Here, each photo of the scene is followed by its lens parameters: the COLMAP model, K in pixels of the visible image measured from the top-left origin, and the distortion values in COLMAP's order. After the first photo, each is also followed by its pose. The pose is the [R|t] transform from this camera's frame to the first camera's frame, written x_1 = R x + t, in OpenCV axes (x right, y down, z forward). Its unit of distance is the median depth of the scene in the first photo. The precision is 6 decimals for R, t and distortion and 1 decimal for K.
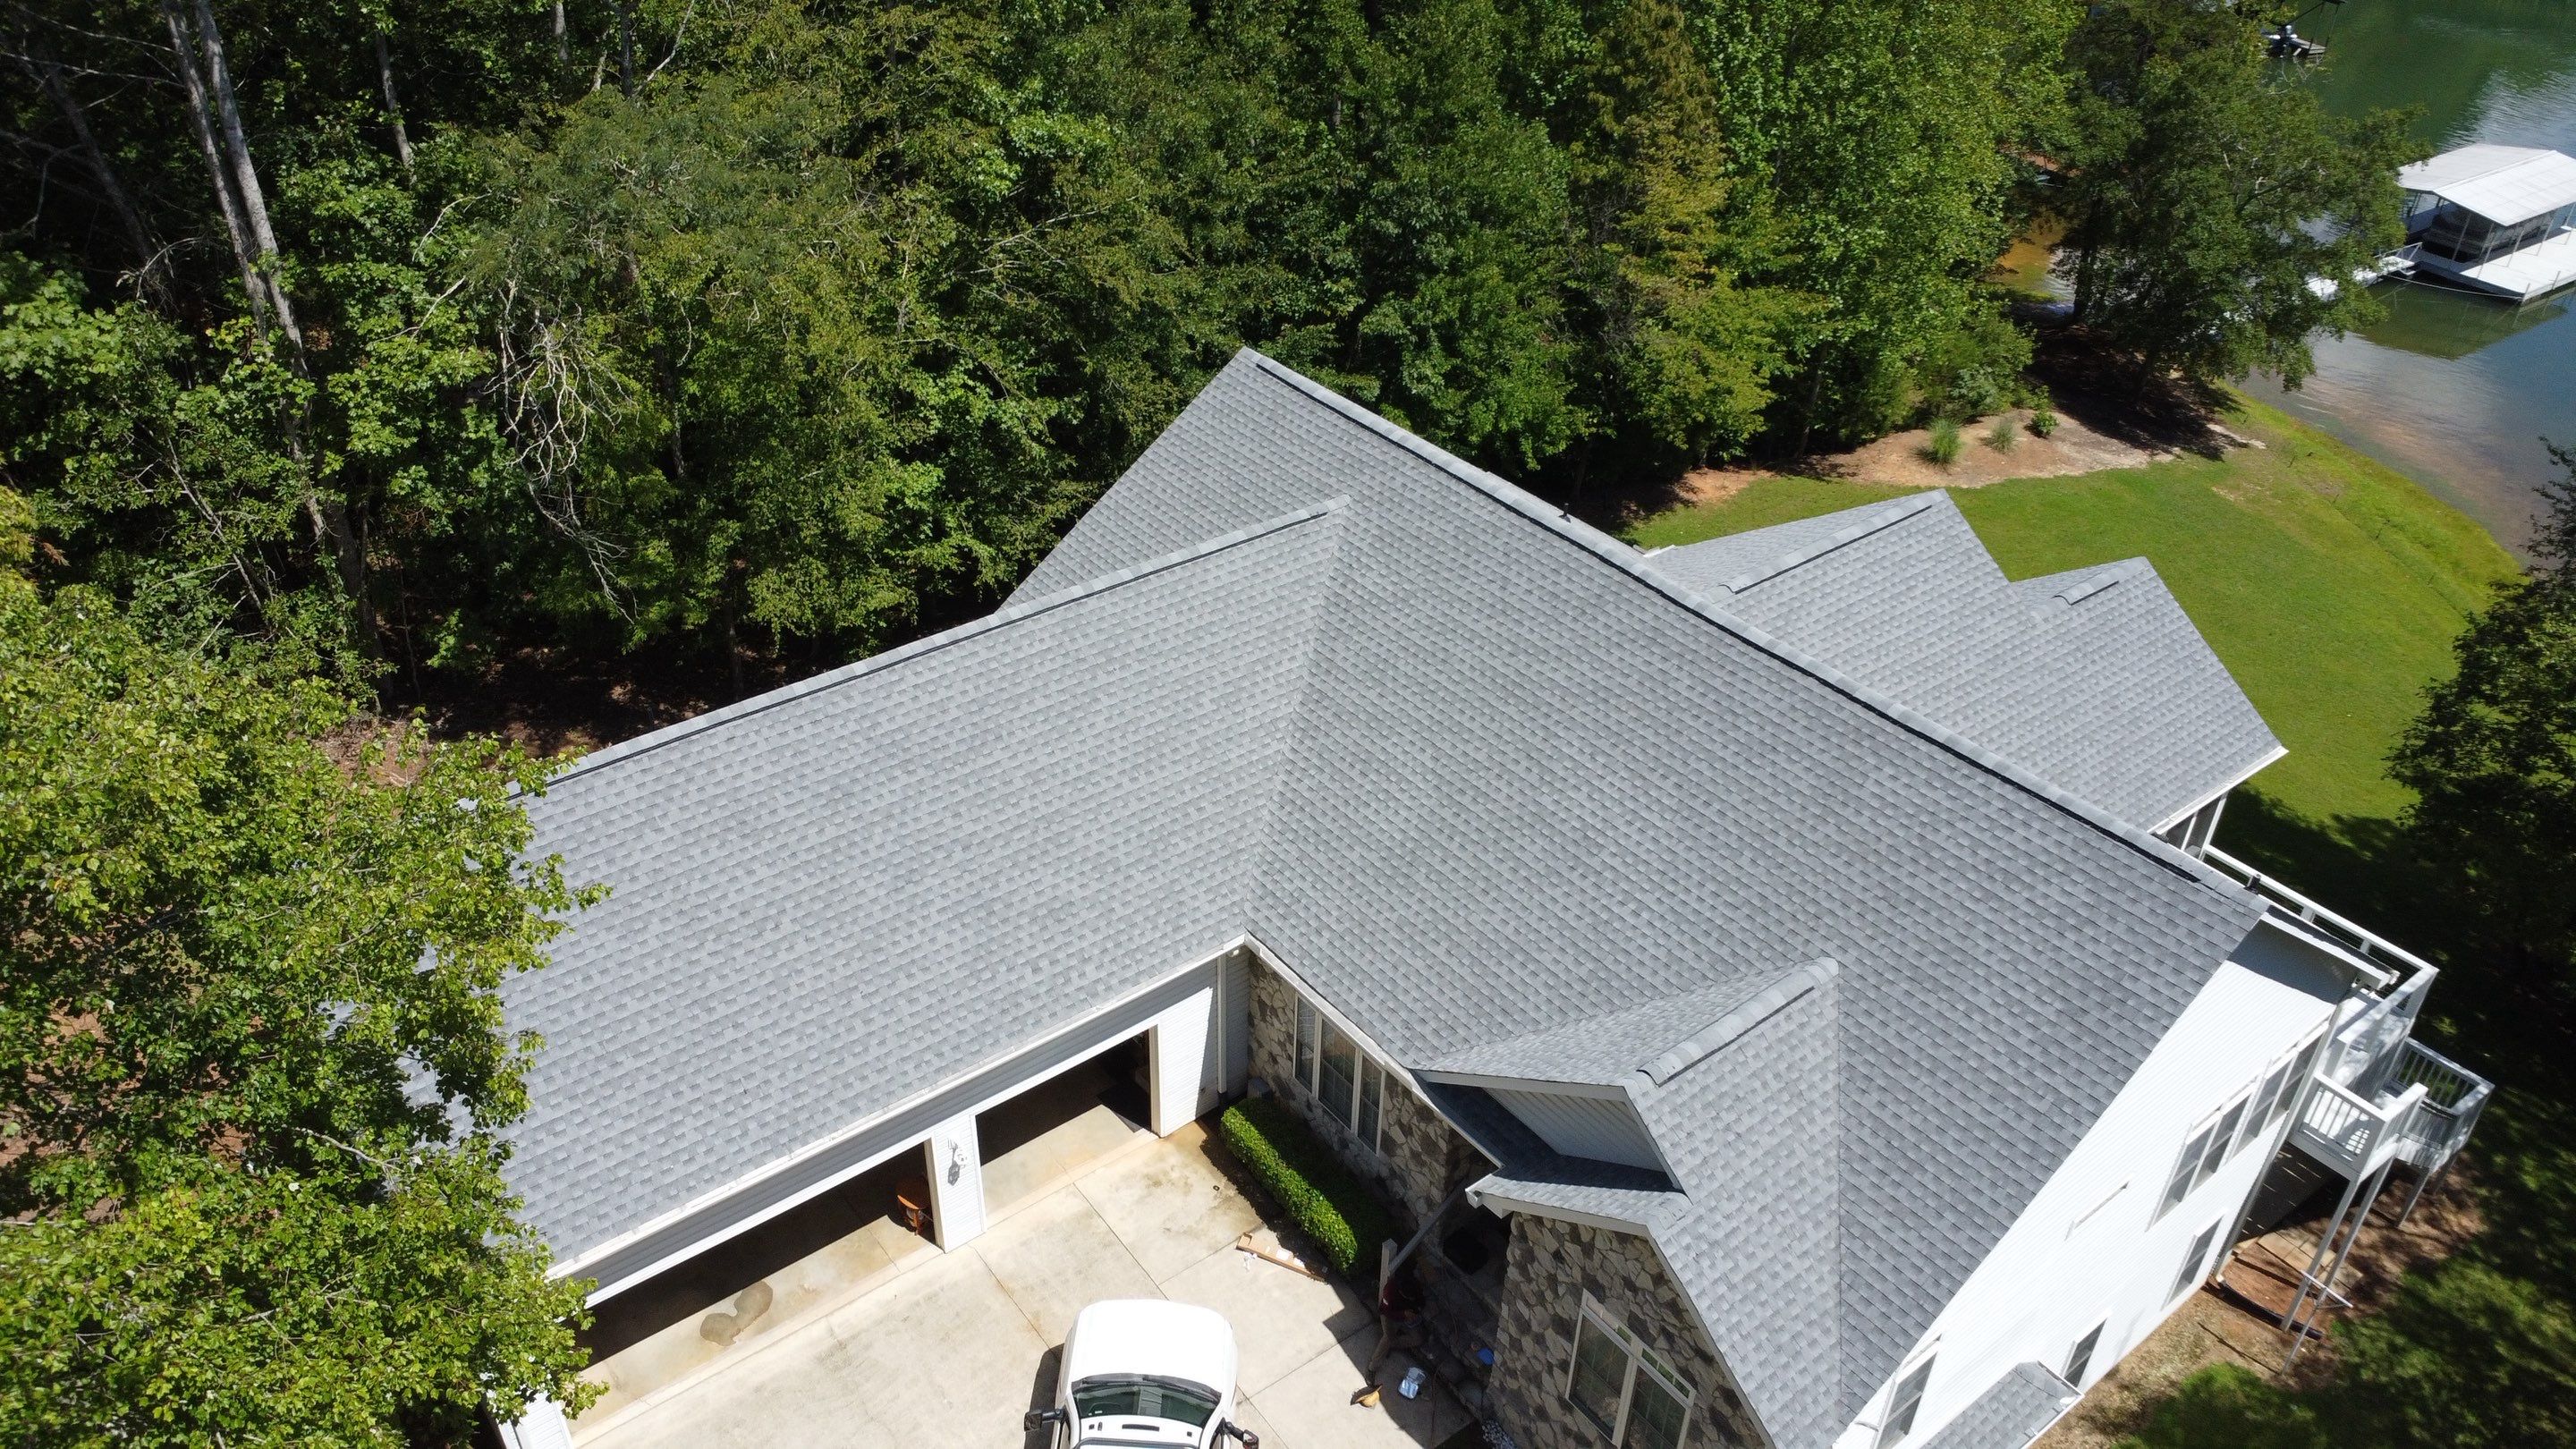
lens RADIAL K [[1957.2, 0, 1288.0], [0, 1957.2, 724.5], [0, 0, 1]] dist [-0.000512, 0.001106]
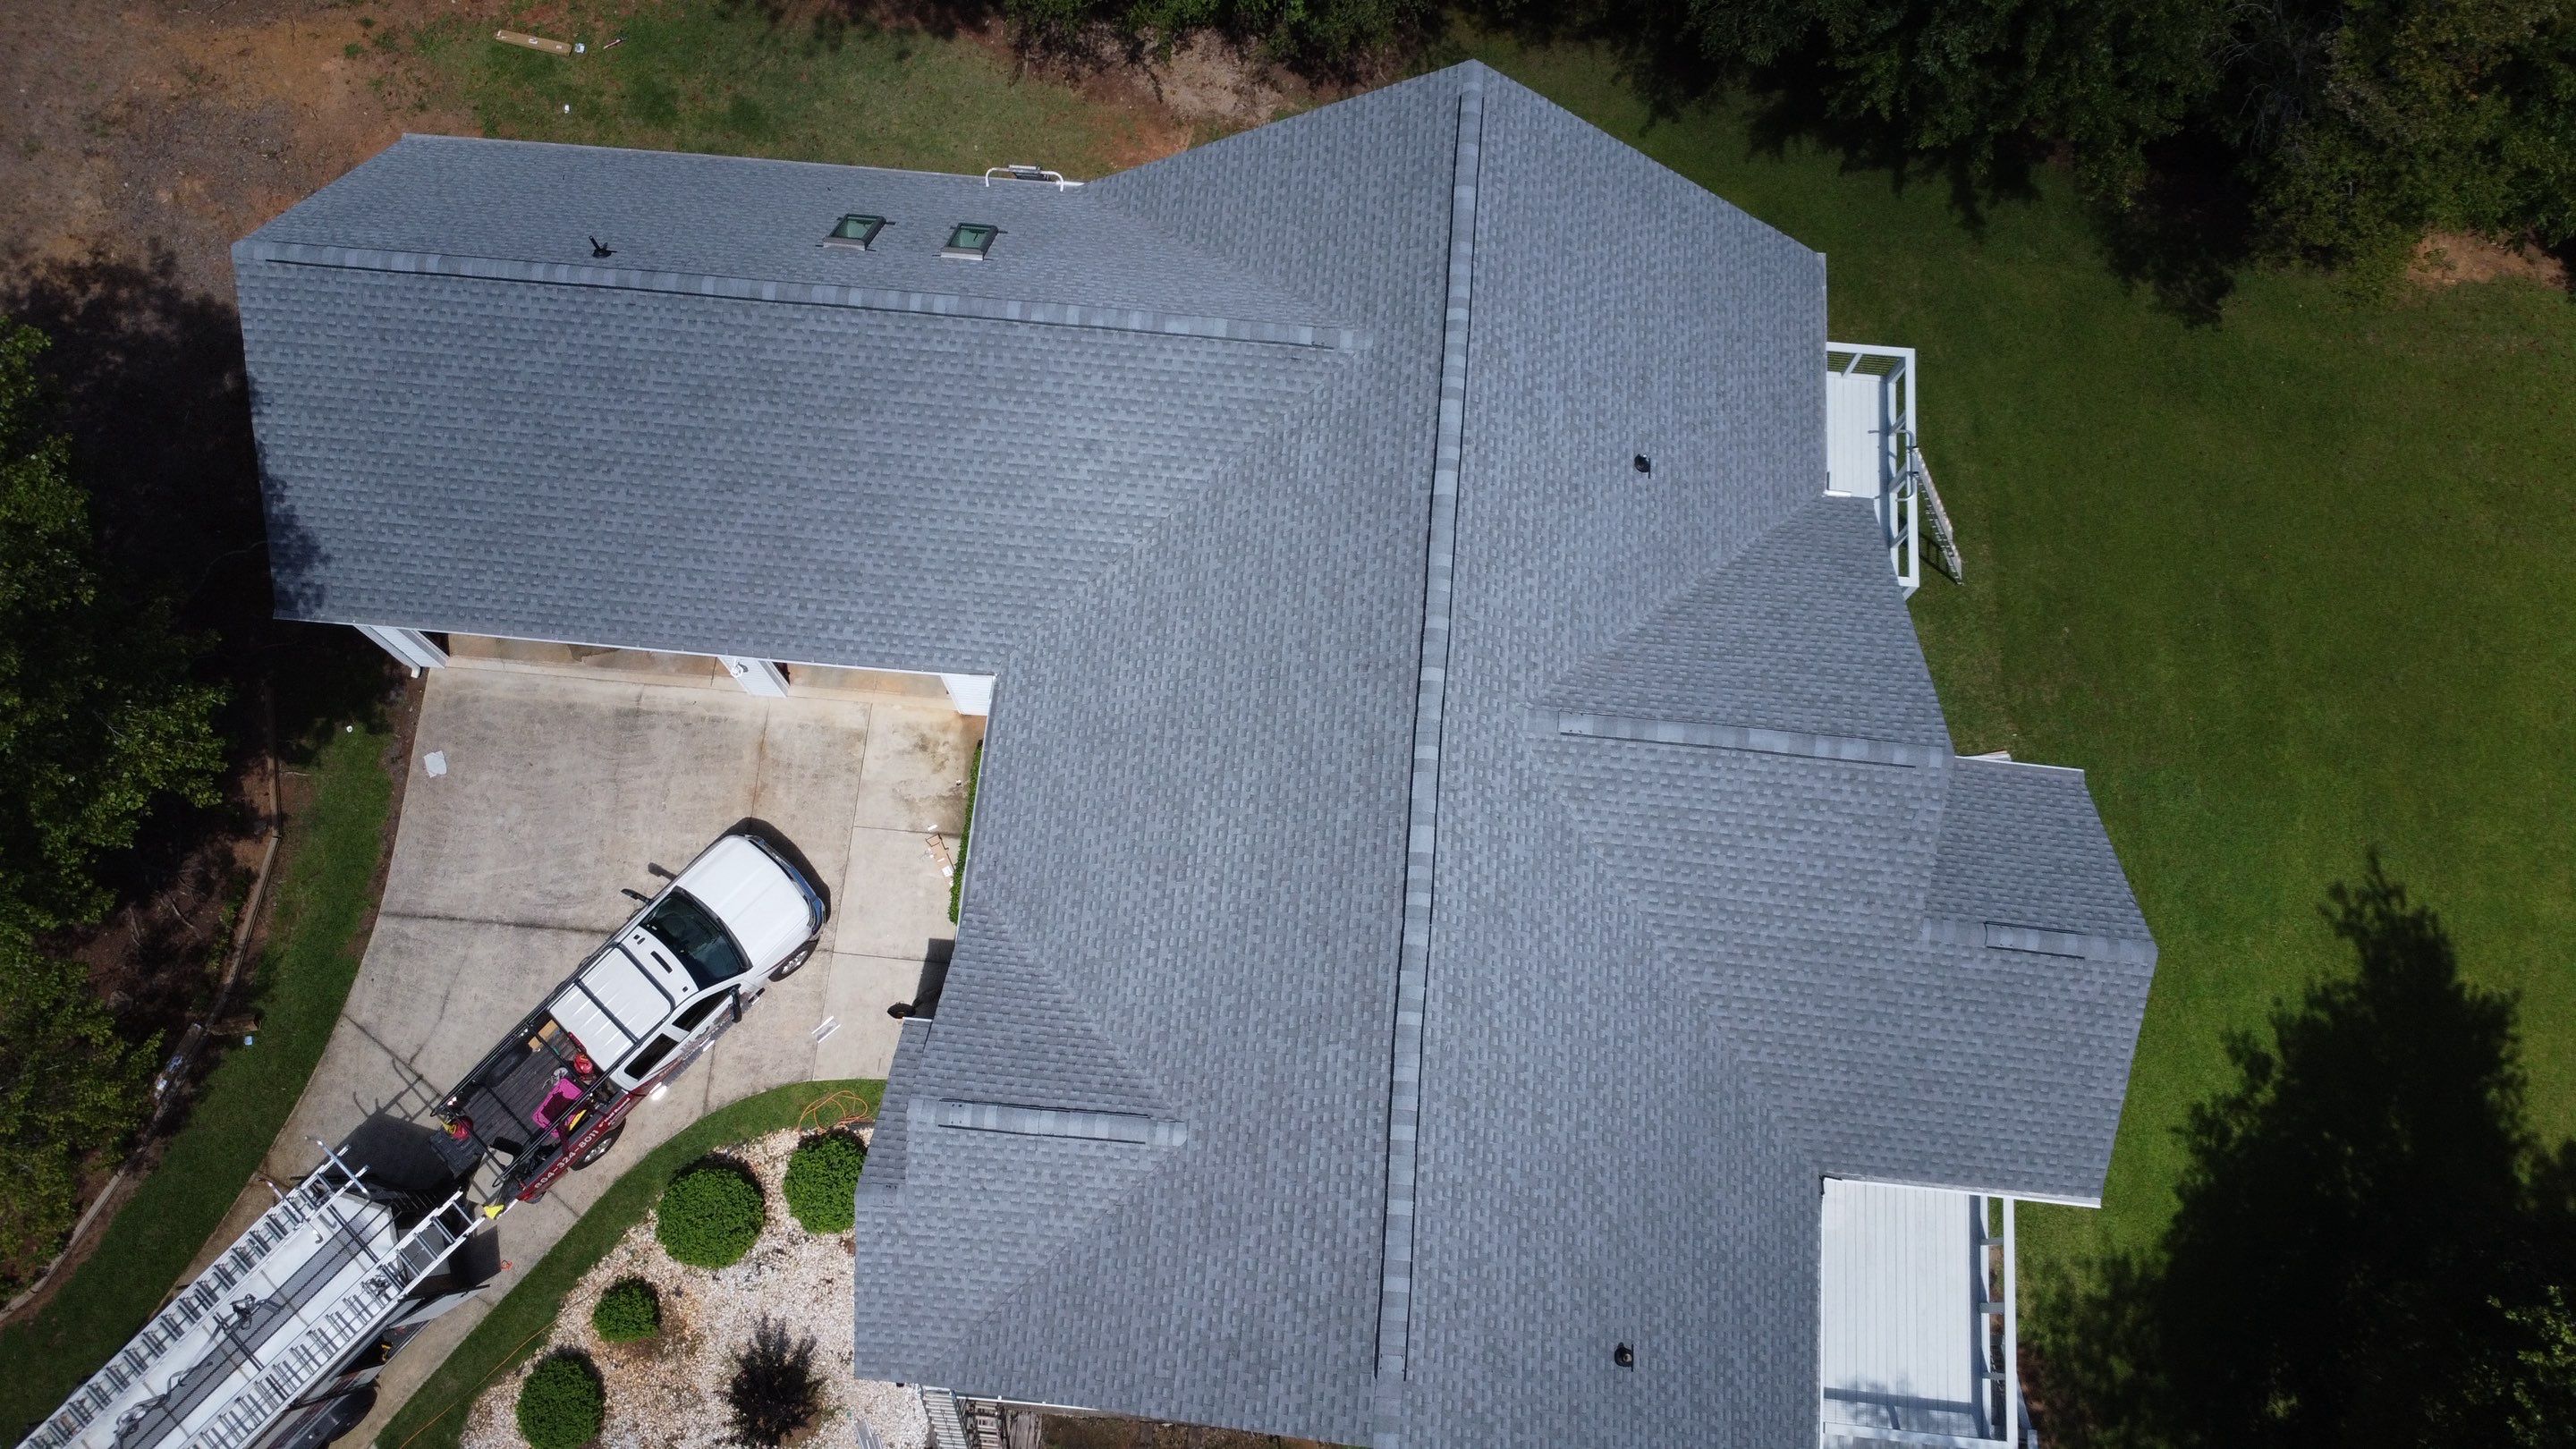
lens RADIAL K [[1957.2, 0, 1288.0], [0, 1957.2, 724.5], [0, 0, 1]] dist [-0.000512, 0.001106]
pose [[0.723379, 0.651377, -0.228980, 0.389965], [-0.364302, 0.641793, 0.674822, -0.718972], [0.586521, -0.404734, 0.701558, 0.343333]]
